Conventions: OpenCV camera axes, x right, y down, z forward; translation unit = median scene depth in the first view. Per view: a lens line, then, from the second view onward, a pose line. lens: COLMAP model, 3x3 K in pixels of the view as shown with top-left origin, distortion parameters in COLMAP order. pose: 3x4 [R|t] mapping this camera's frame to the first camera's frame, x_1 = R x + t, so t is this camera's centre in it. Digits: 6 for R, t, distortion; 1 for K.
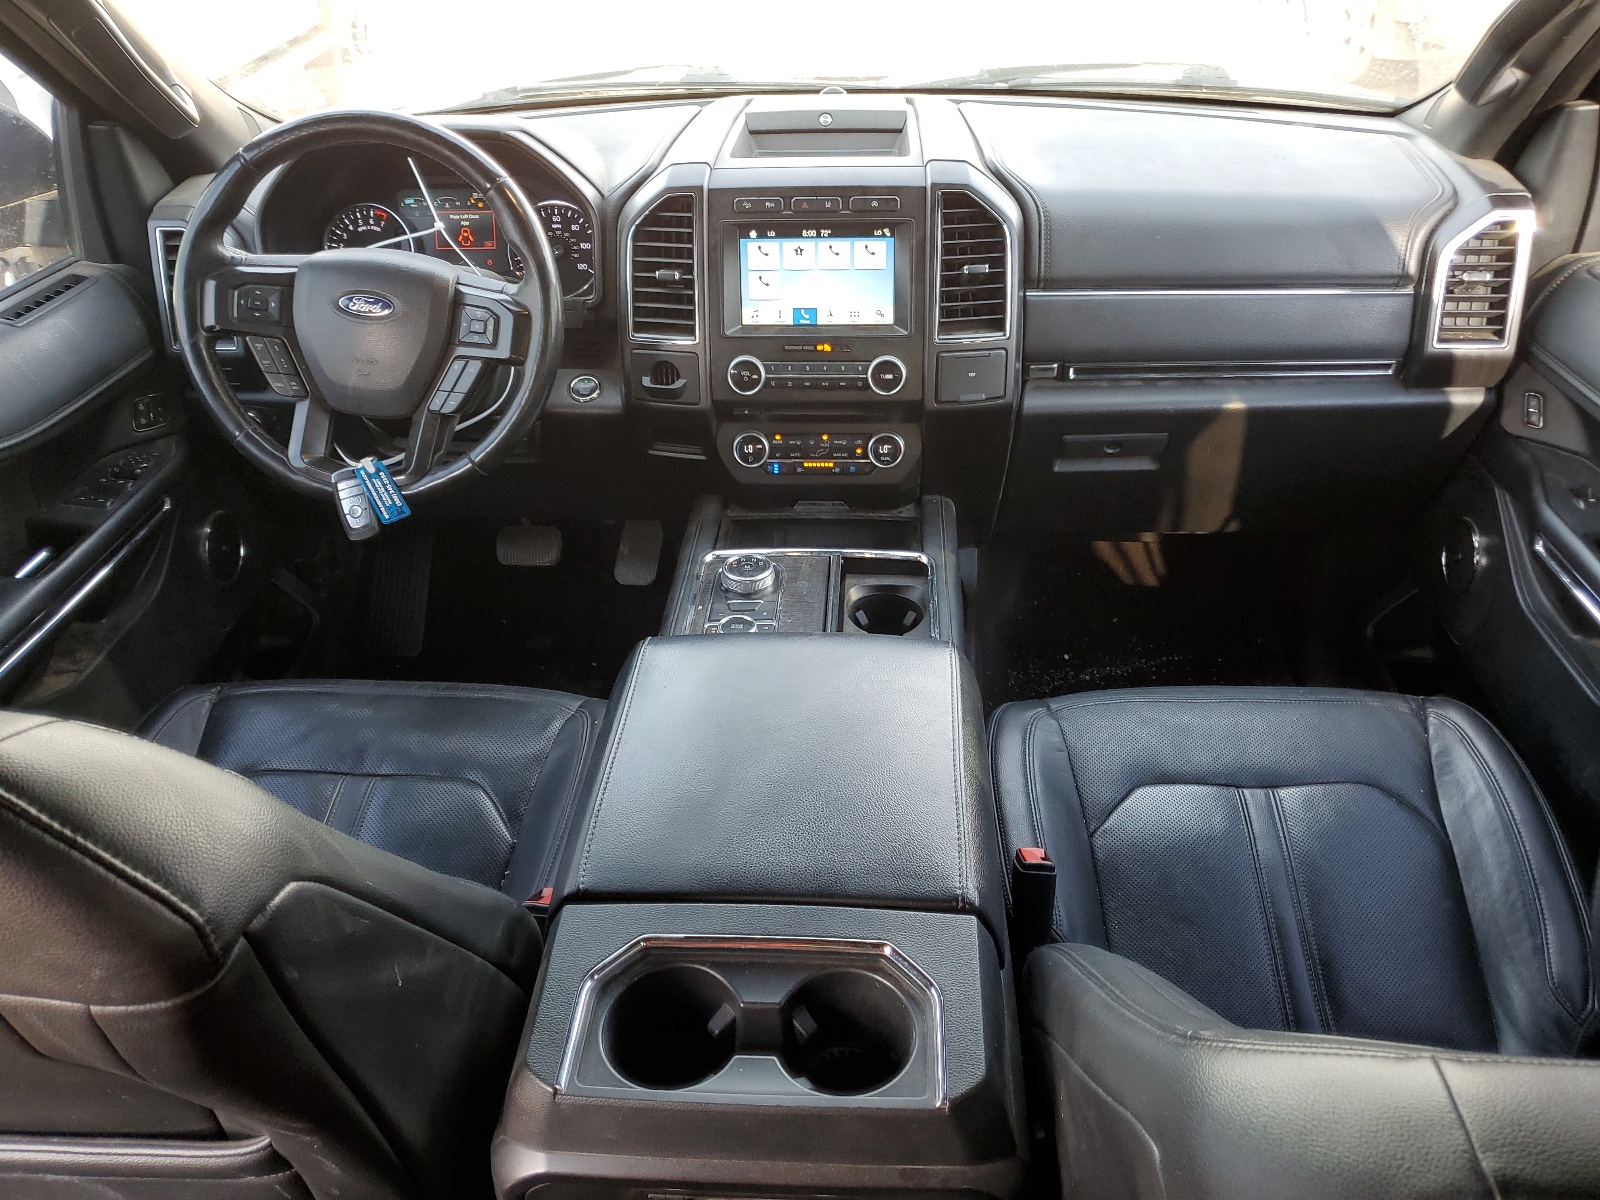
lens RADIAL K [[1221.2, 0, 800.2], [0, 1221.2, 598.4], [0, 0, 1]] dist [-0.004635, -0.000198]
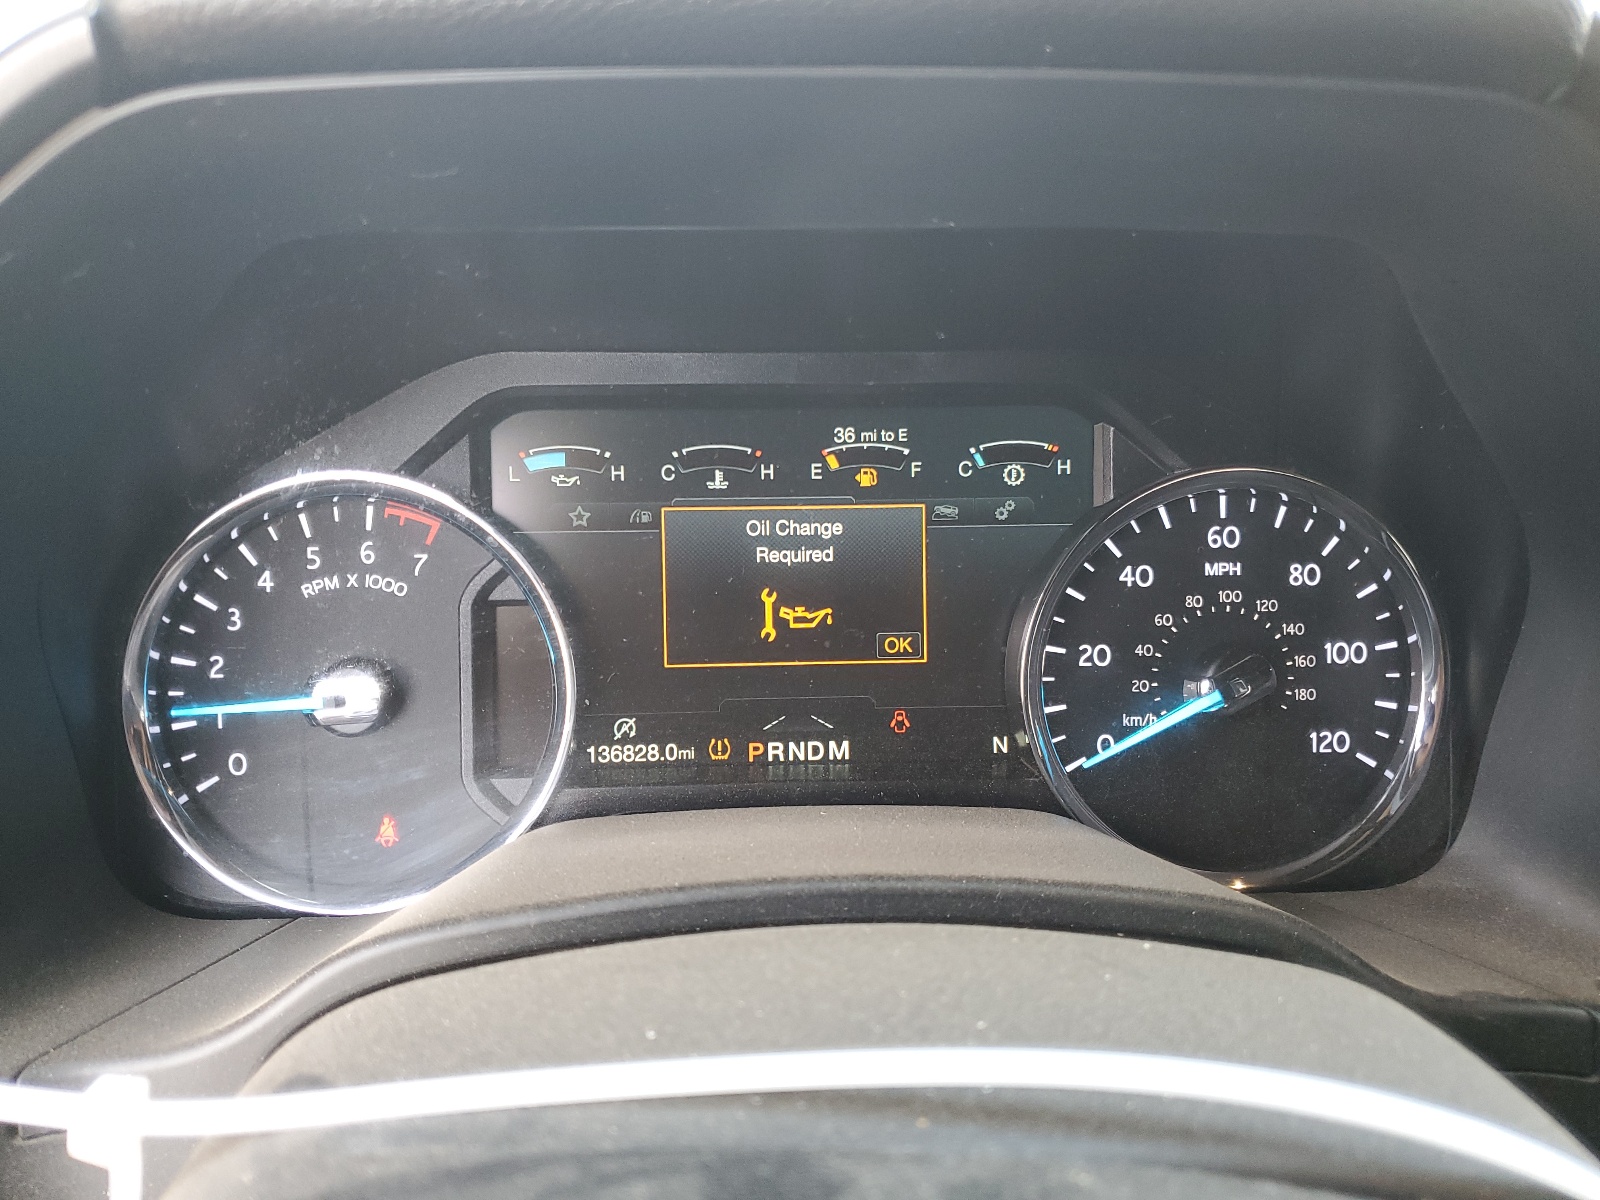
lens RADIAL K [[1221.2, 0, 799.3], [0, 1221.2, 600.1], [0, 0, 1]] dist [-0.004635, -0.000198]
pose [[0.995510, -0.012348, 0.093844, -0.296130], [0.030352, 0.980744, -0.192925, -0.257222], [-0.089655, 0.194907, 0.976715, 0.785181]]
